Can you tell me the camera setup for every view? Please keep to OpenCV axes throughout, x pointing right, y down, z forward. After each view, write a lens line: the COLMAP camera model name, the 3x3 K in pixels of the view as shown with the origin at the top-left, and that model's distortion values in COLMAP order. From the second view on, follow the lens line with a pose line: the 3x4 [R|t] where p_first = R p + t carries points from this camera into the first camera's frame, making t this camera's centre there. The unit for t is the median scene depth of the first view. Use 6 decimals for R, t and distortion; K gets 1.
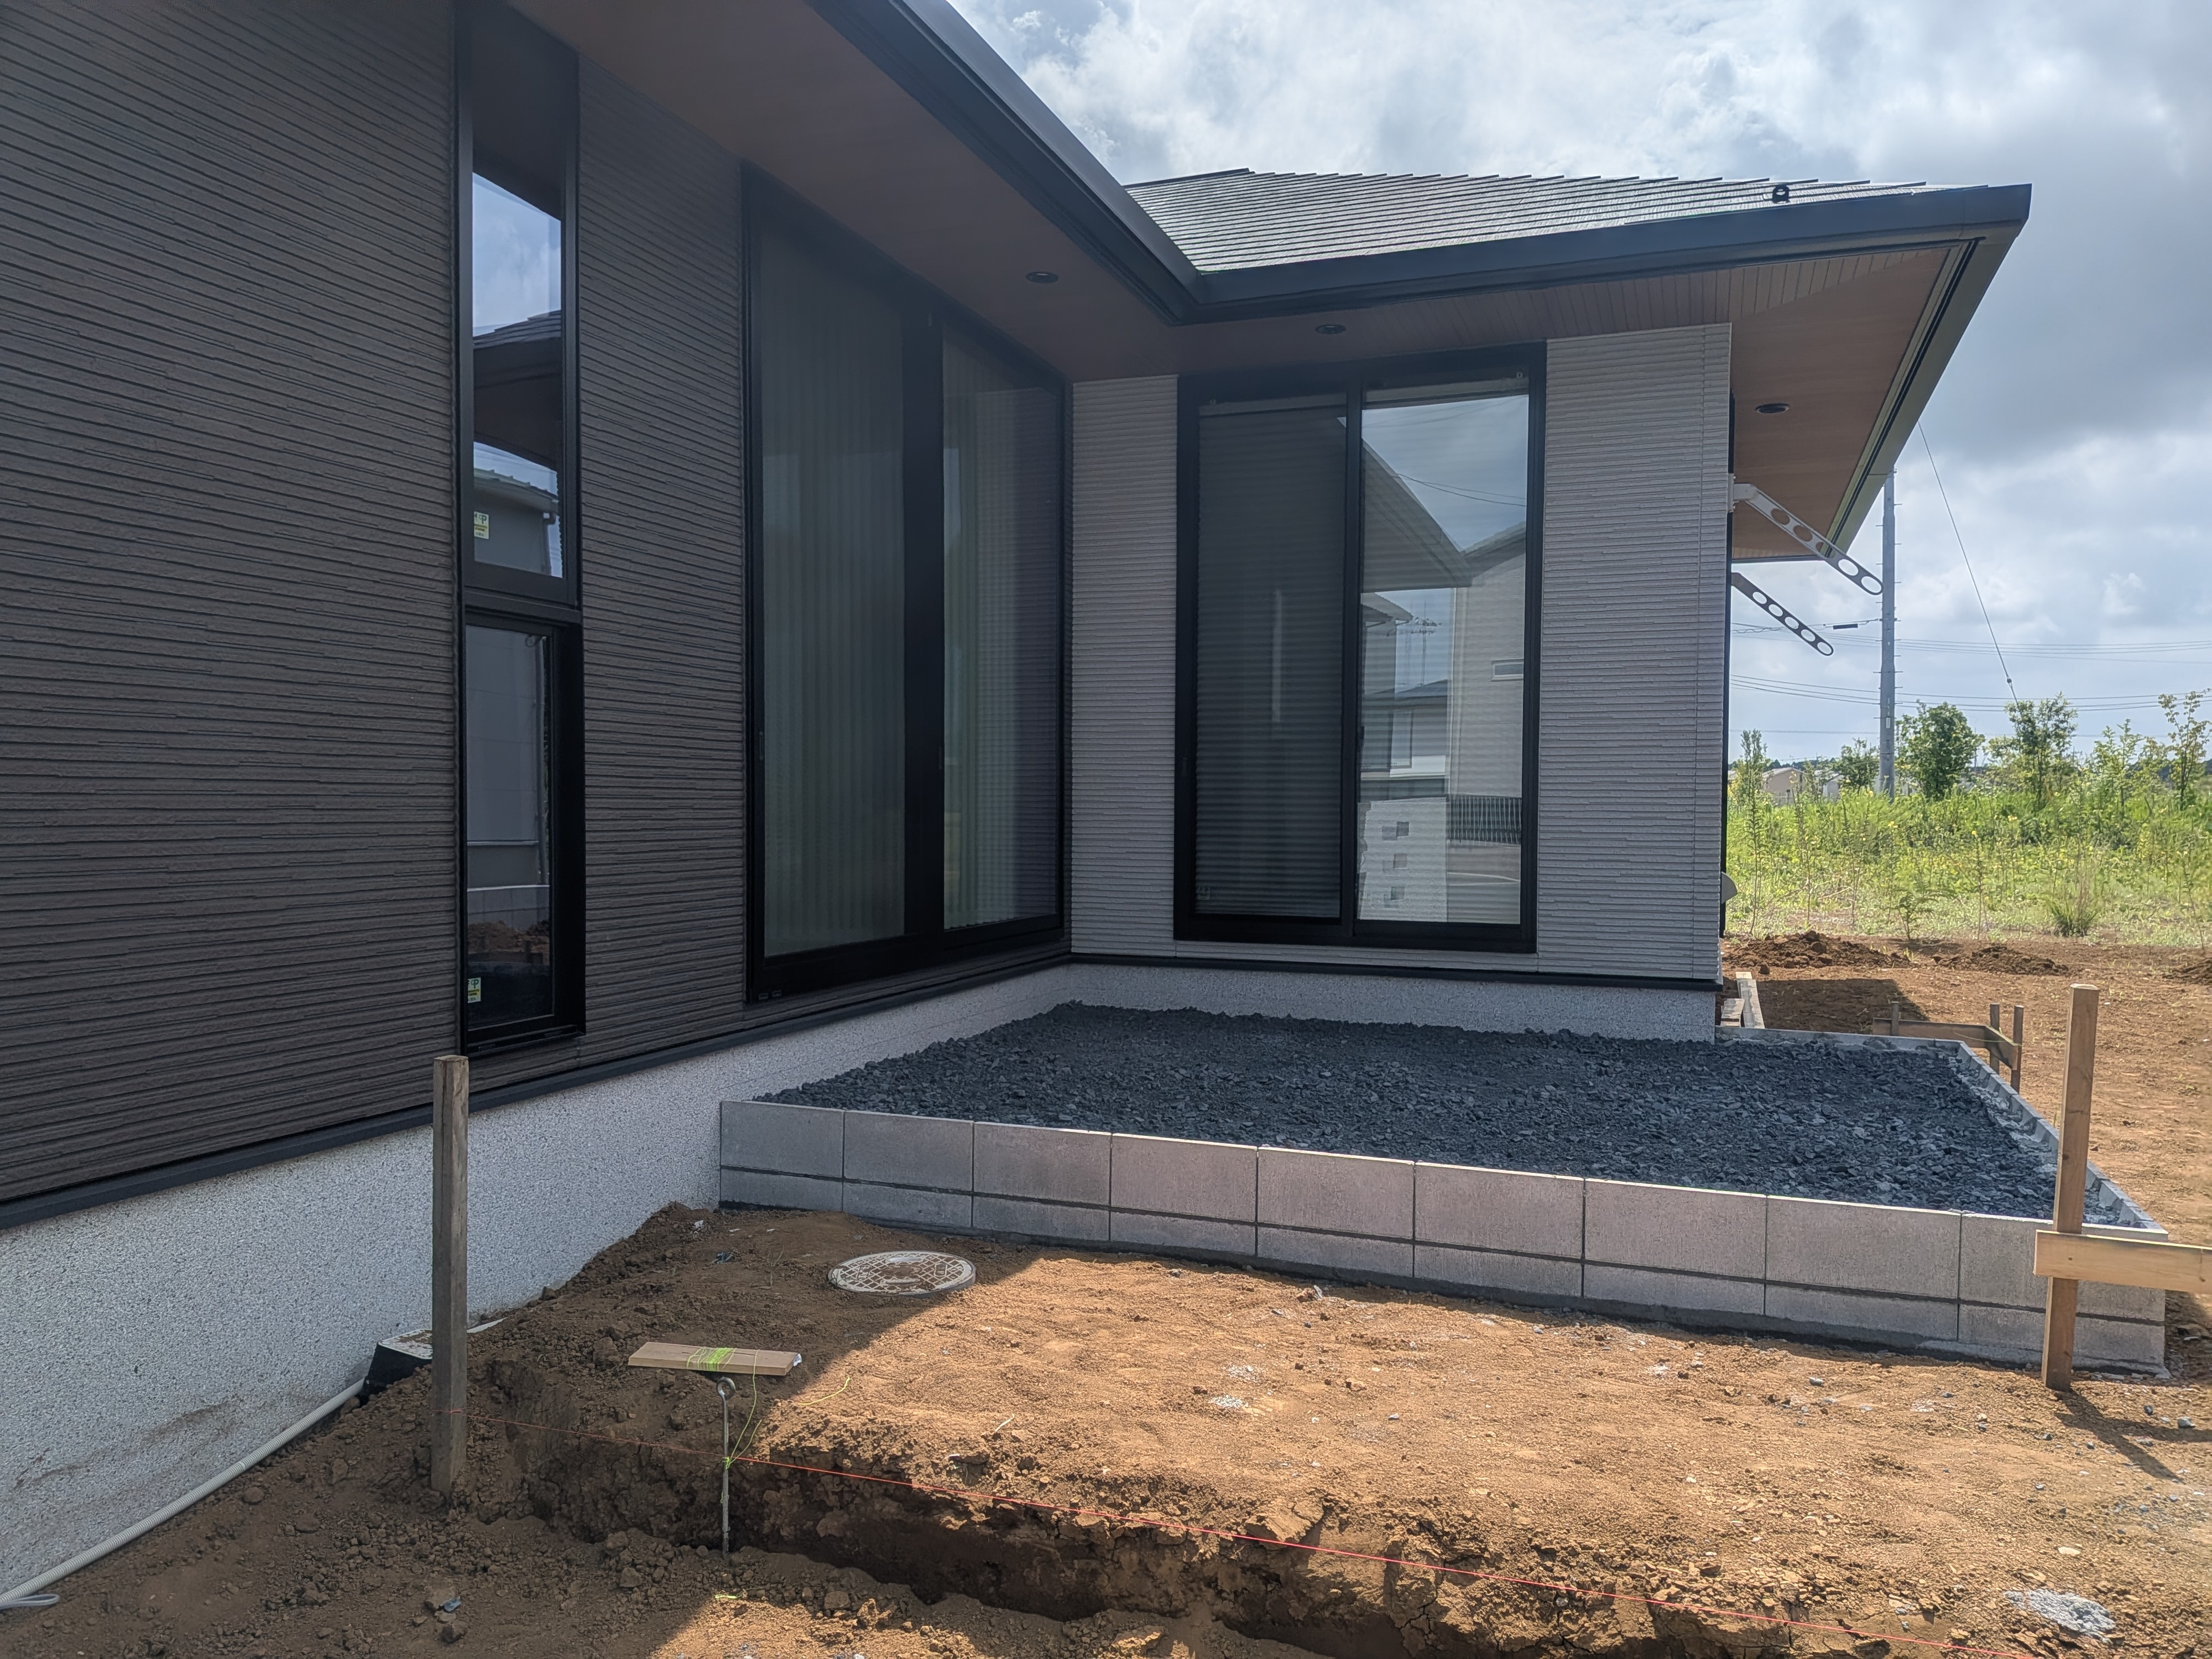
lens RADIAL K [[1560.3, 0, 1121.7], [0, 1560.3, 845.4], [0, 0, 1]] dist [0.114763, -0.175550]
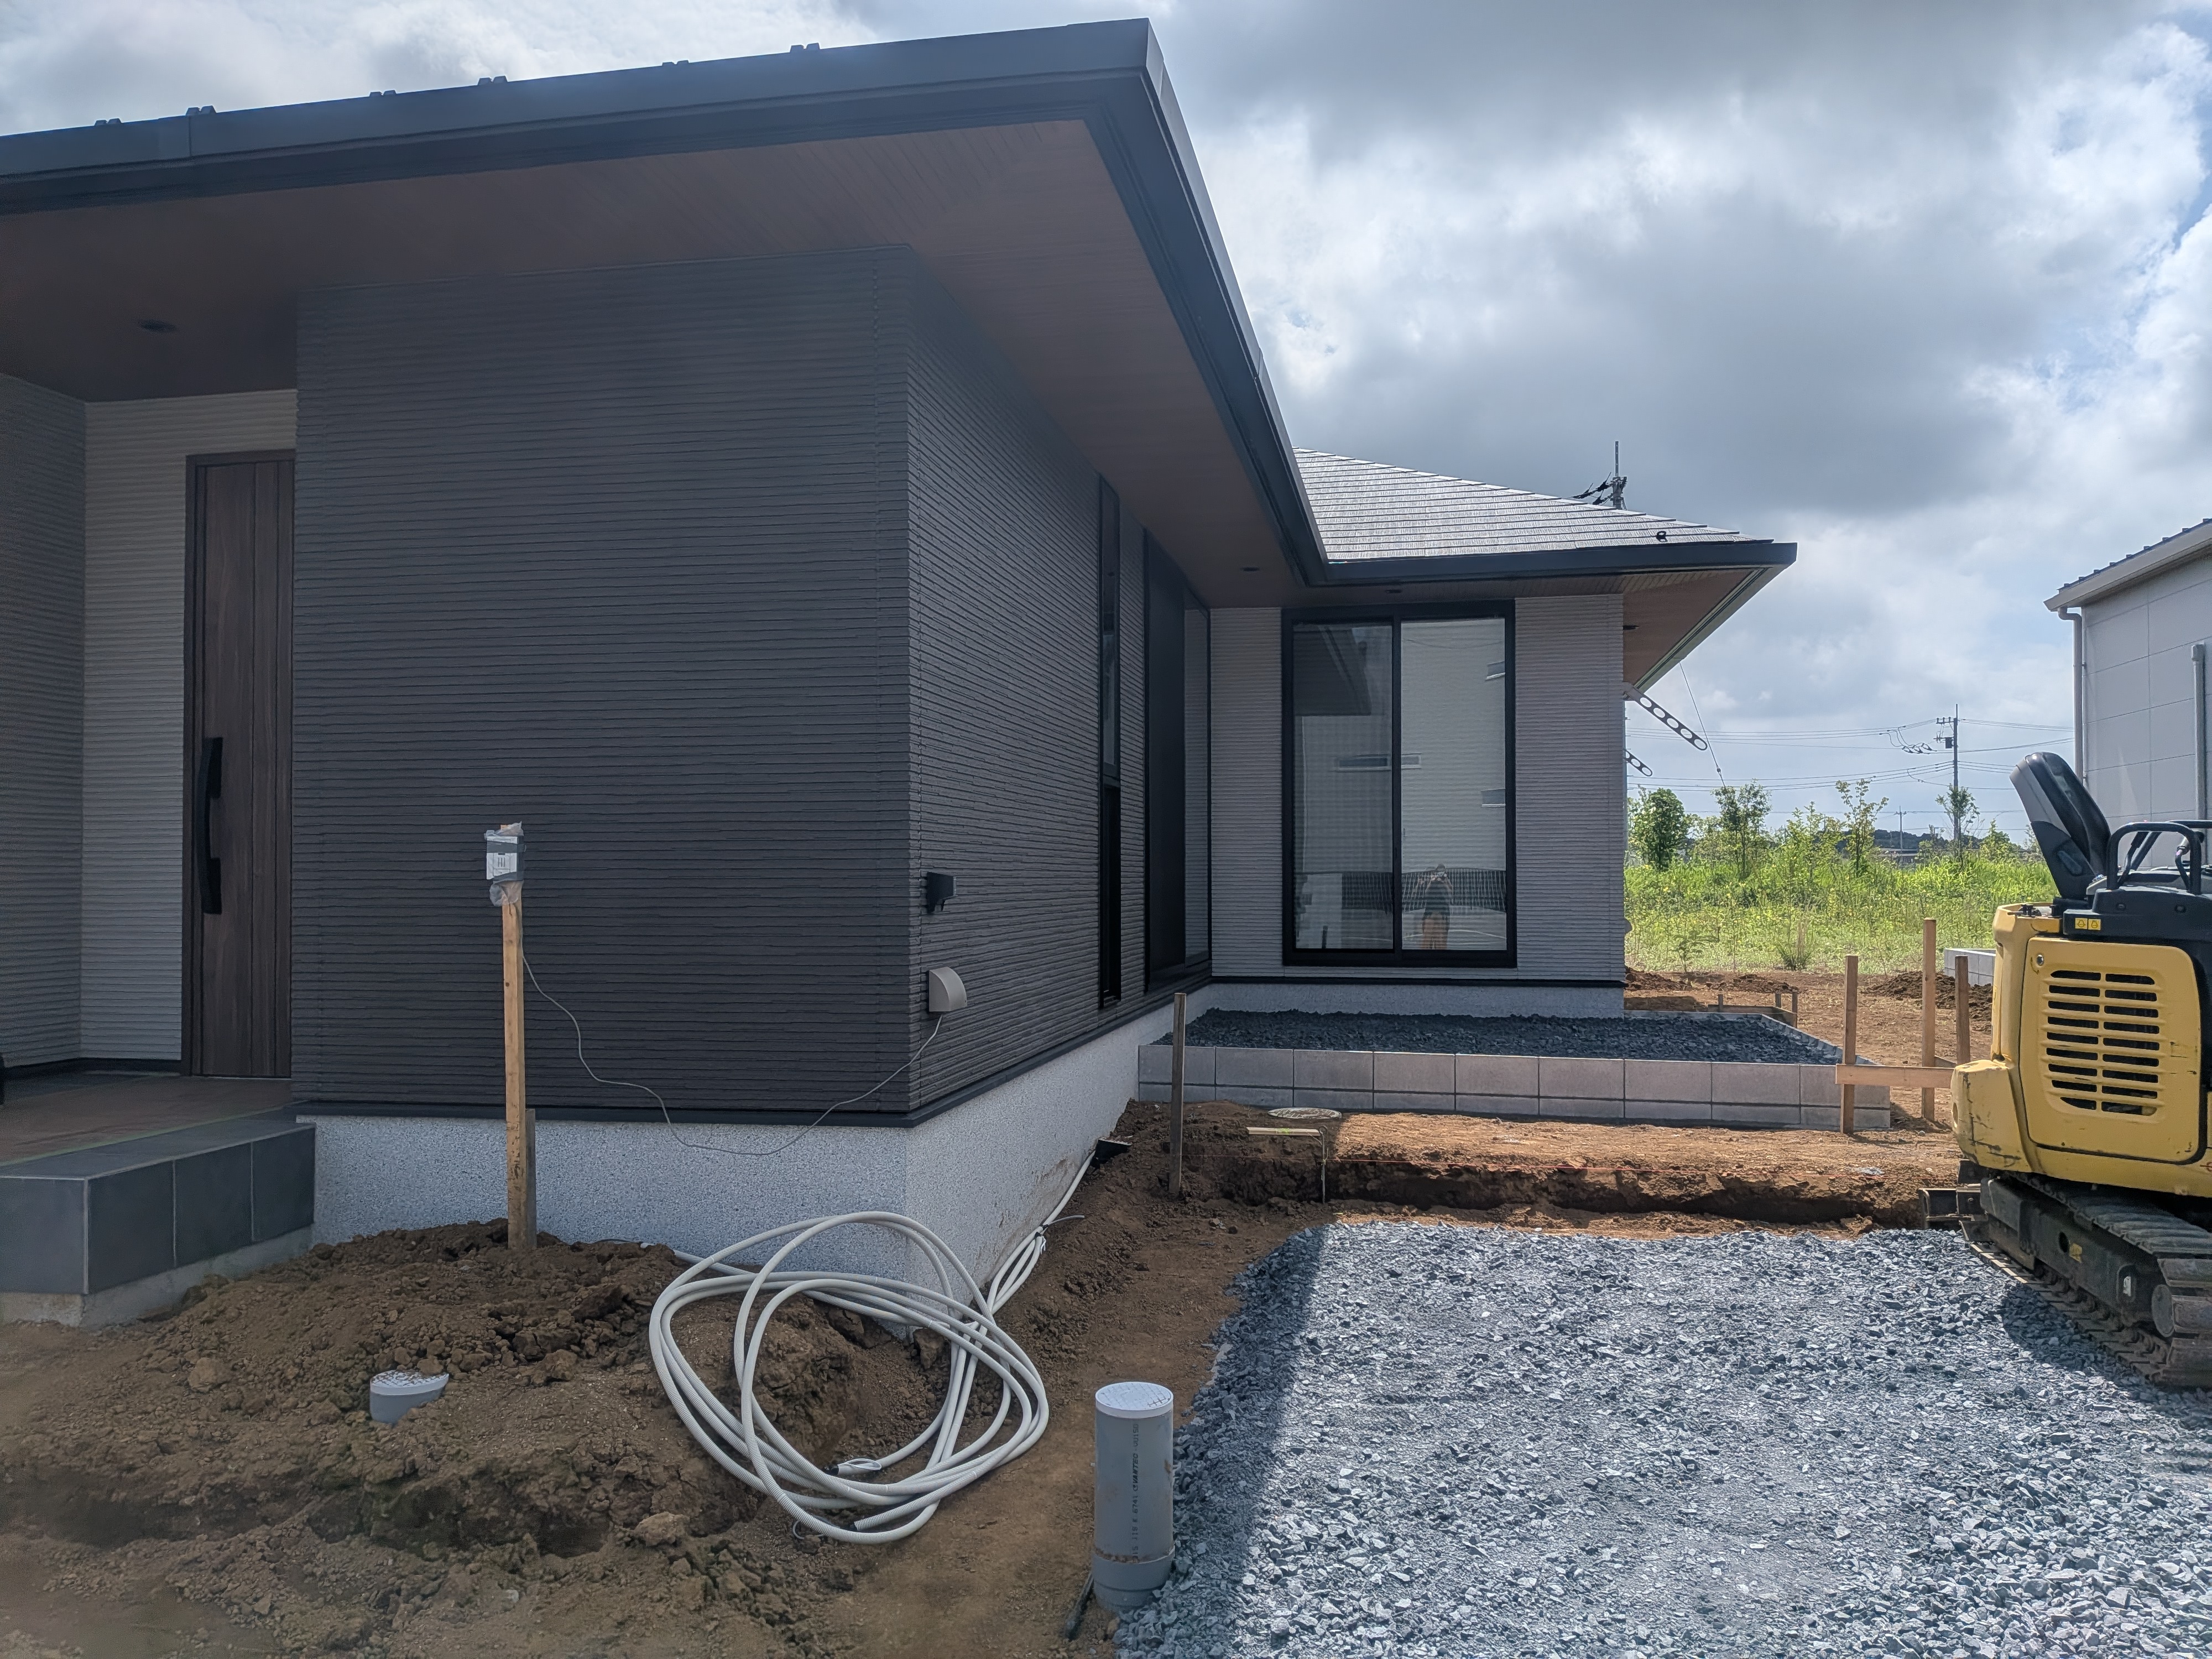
lens RADIAL K [[1560.3, 0, 1121.7], [0, 1560.3, 845.4], [0, 0, 1]] dist [0.114763, -0.175550]
pose [[0.987457, -0.004848, 0.157814, -0.636745], [0.012272, 0.998862, -0.046098, 0.018849], [-0.157411, 0.047457, 0.986392, -0.880665]]
